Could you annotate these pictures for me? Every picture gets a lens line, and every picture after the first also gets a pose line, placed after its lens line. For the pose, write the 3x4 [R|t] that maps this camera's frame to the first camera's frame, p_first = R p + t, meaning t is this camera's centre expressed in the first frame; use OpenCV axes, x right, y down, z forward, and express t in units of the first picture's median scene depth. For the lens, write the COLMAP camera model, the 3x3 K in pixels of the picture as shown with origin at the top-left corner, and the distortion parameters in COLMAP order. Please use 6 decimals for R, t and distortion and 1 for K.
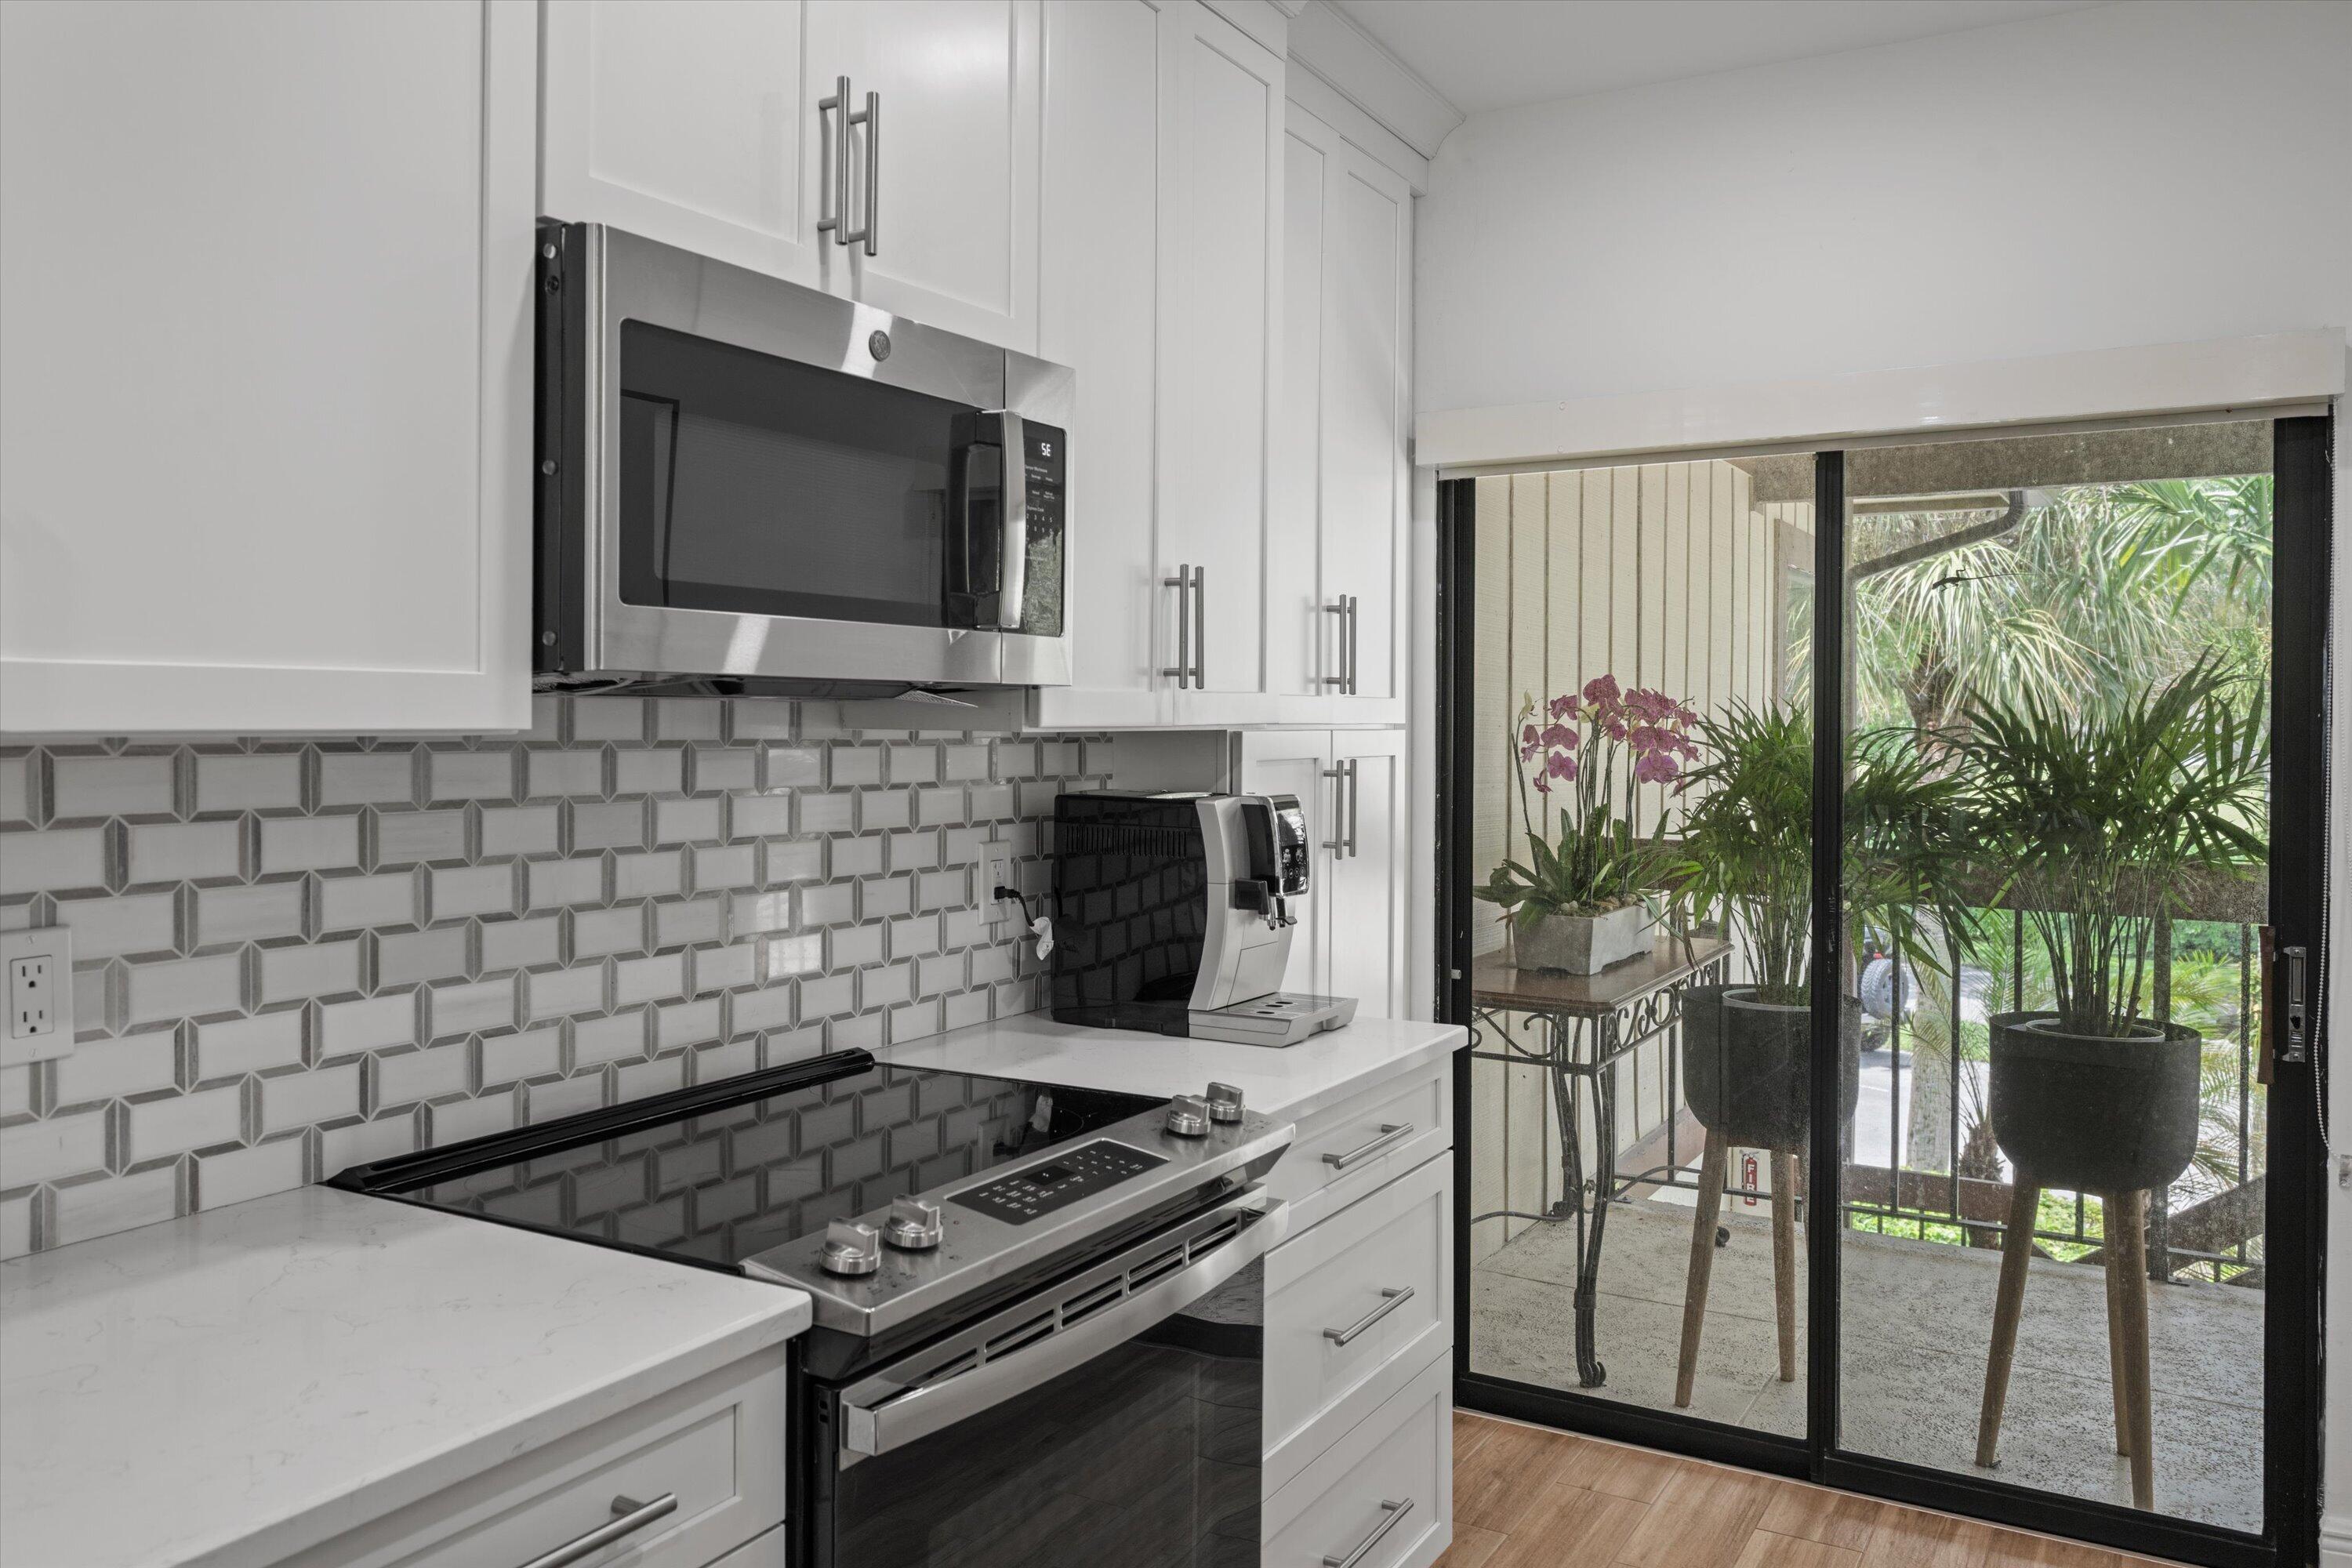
lens RADIAL K [[1725.3, 0, 1159.0], [0, 1725.3, 732.9], [0, 0, 1]] dist [-0.008843, -0.004133]
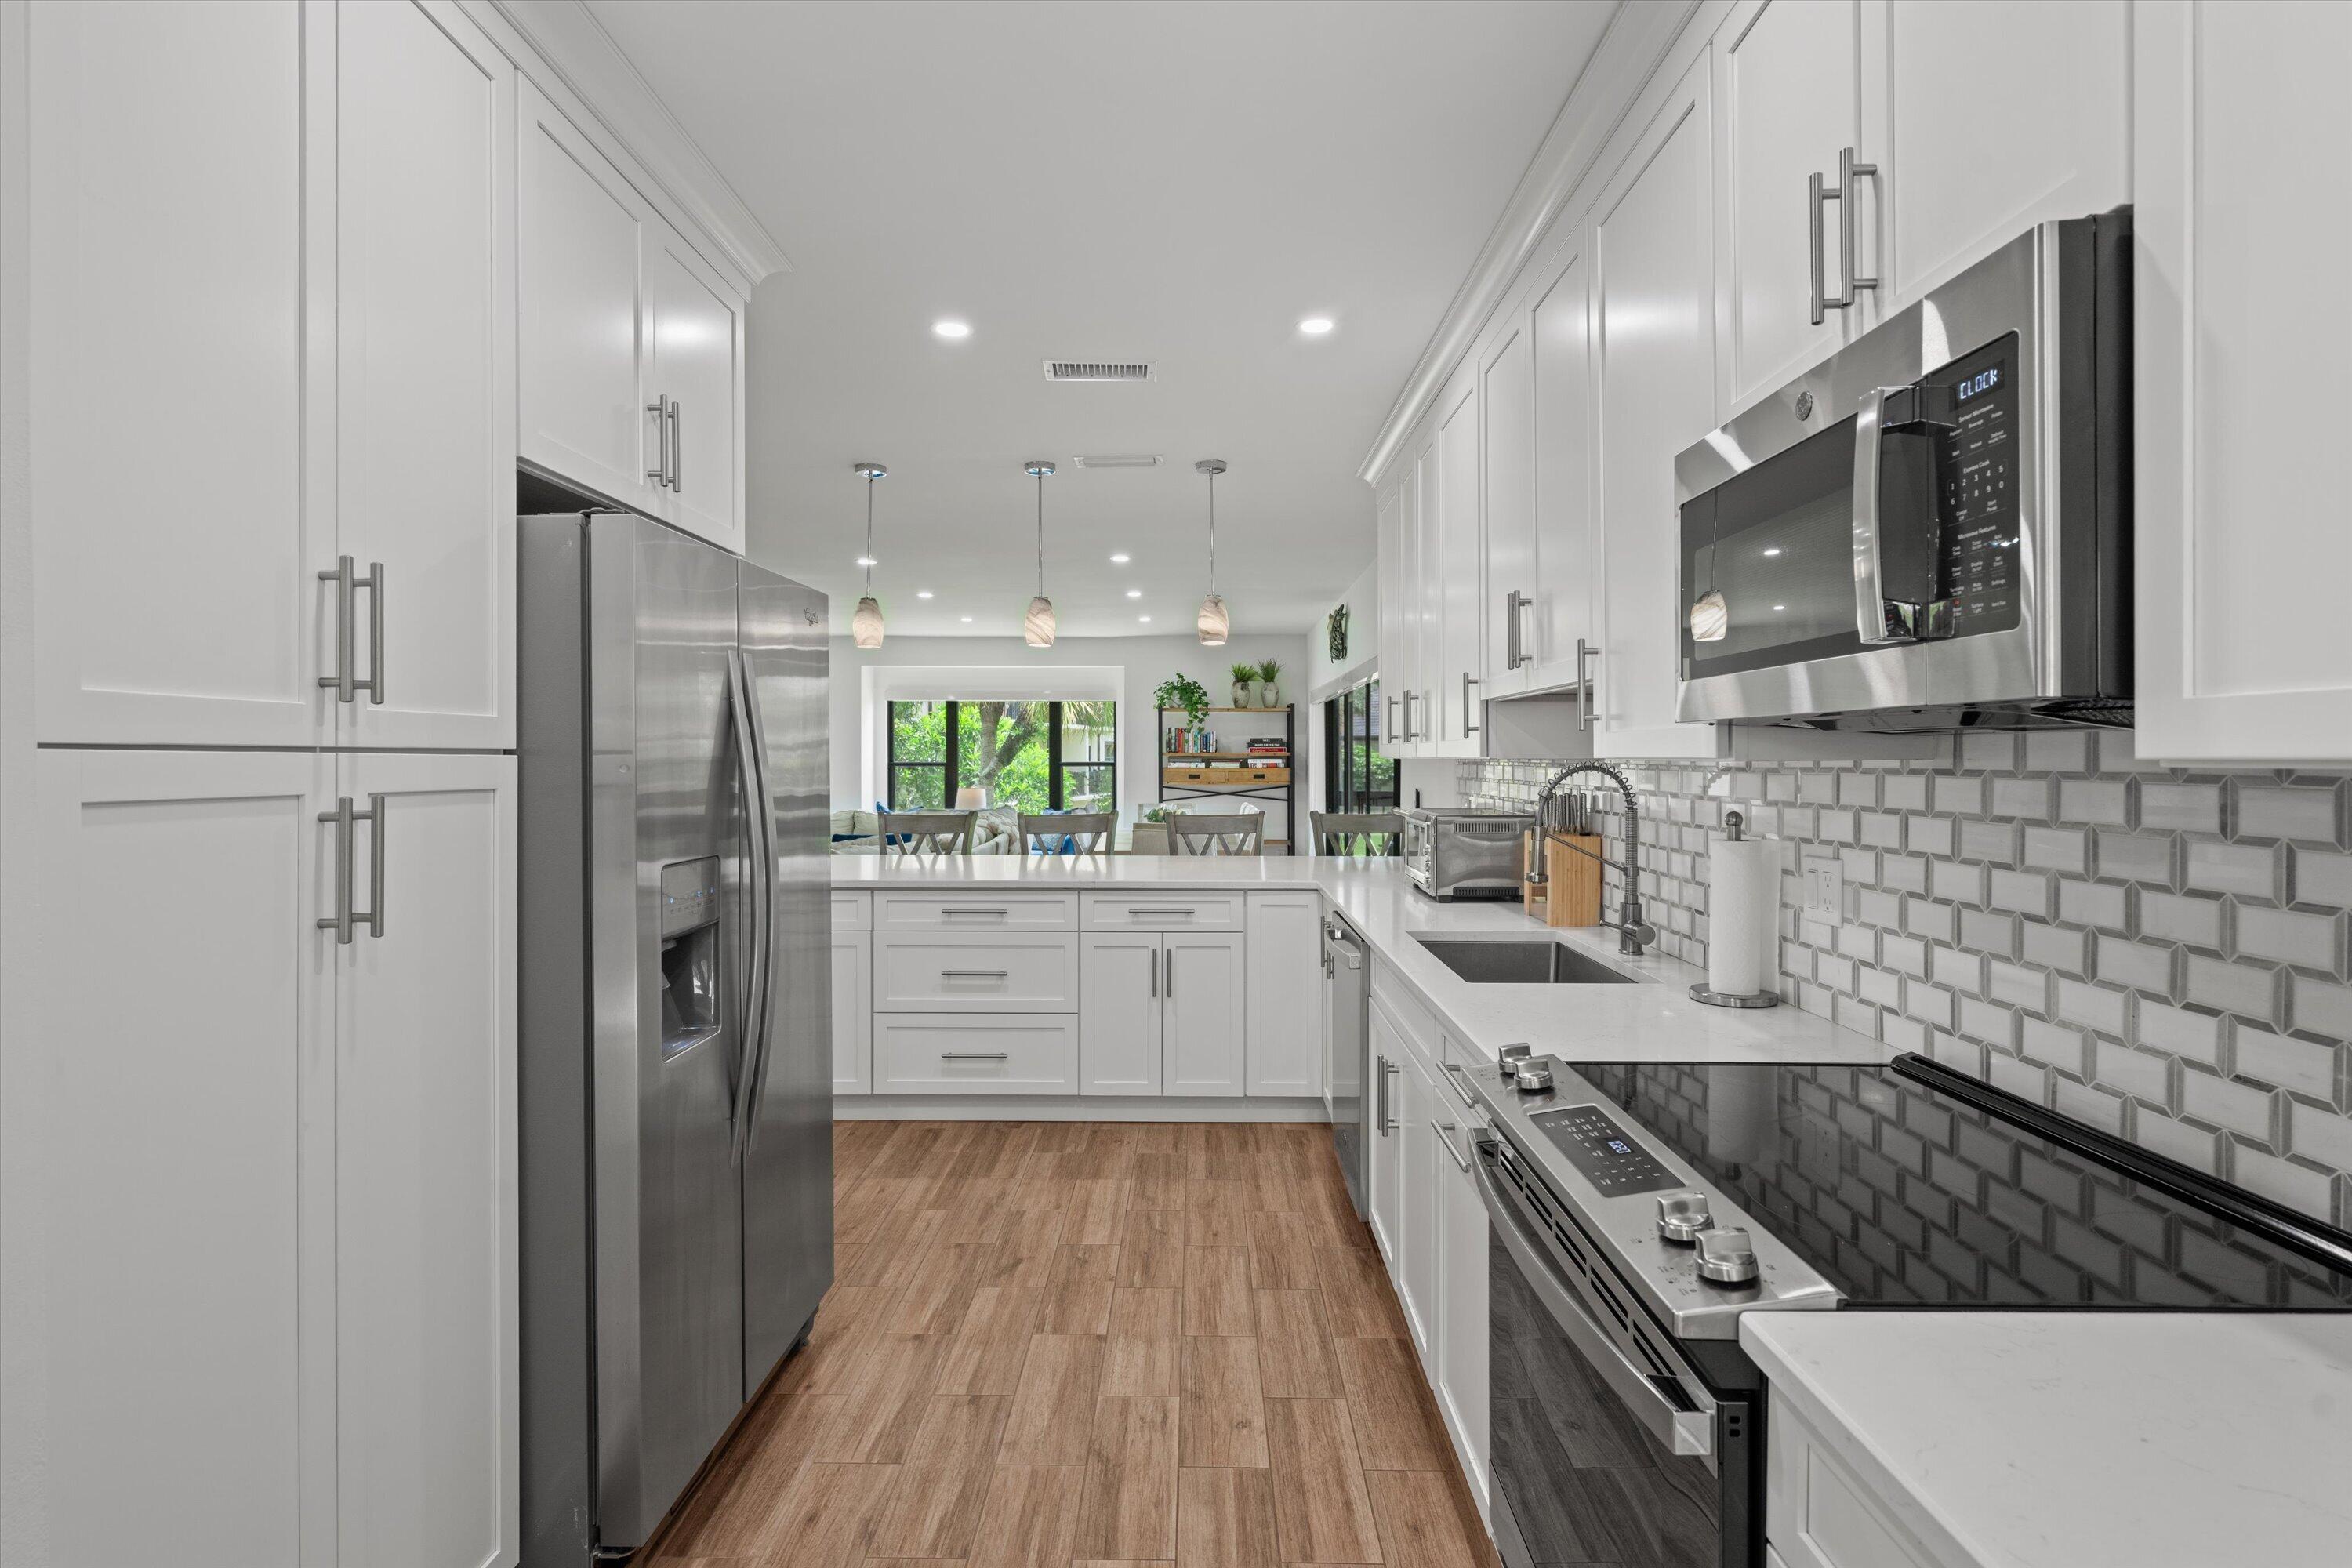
lens RADIAL K [[1122.6, 0, 1176.0], [0, 1122.6, 784.0], [0, 0, 1]] dist [0.002108, 0.000490]
pose [[-0.866200, 0.002658, -0.499691, 0.502382], [-0.013383, 0.999504, 0.028516, -0.000341], [0.499519, 0.031388, -0.865734, 1.325578]]
